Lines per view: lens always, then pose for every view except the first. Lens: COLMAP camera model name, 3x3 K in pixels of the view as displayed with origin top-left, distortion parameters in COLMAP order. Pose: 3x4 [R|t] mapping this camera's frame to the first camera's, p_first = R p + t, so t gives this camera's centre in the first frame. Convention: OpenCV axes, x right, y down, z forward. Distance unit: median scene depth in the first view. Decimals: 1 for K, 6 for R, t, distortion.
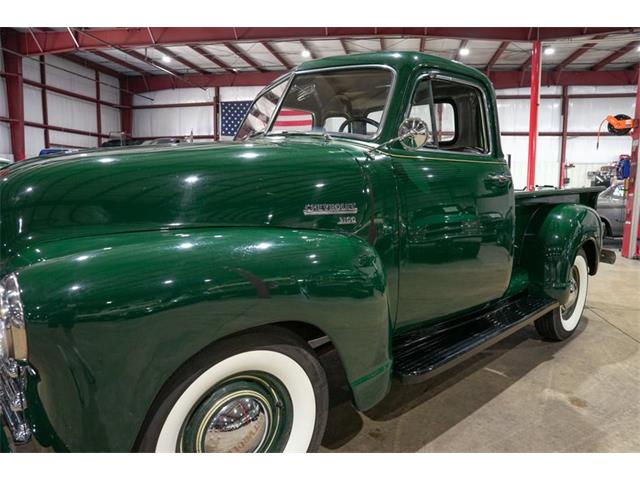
lens RADIAL K [[438.6, 0, 321.6], [0, 438.6, 240.7], [0, 0, 1]] dist [-0.142763, 0.111509]
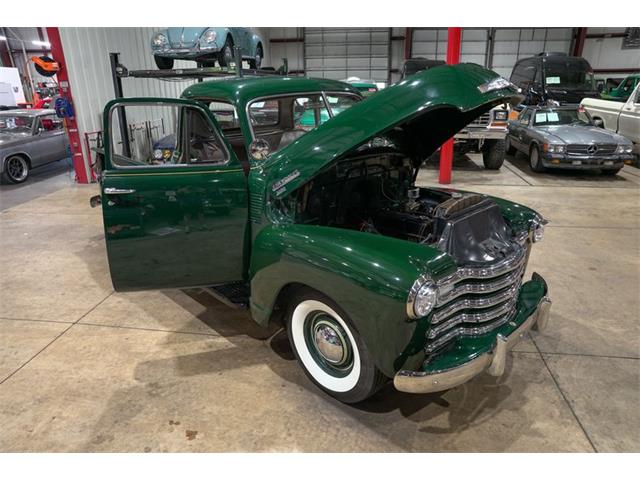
lens RADIAL K [[438.6, 0, 321.6], [0, 438.6, 240.7], [0, 0, 1]] dist [-0.142763, 0.111509]
pose [[-0.051324, -0.355973, 0.933086, -0.180748], [0.140353, 0.922473, 0.359645, -0.054043], [-0.988770, 0.149420, 0.002617, 0.129209]]
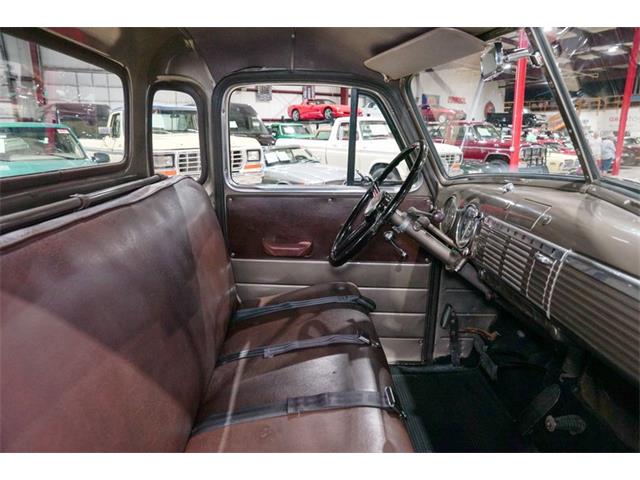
lens RADIAL K [[438.6, 0, 321.6], [0, 438.6, 240.7], [0, 0, 1]] dist [-0.142763, 0.111509]
pose [[-0.768159, -0.155502, 0.621088, -0.020853], [0.082763, 0.937803, 0.337159, -0.041481], [-0.634887, 0.310395, -0.707512, 0.174093]]
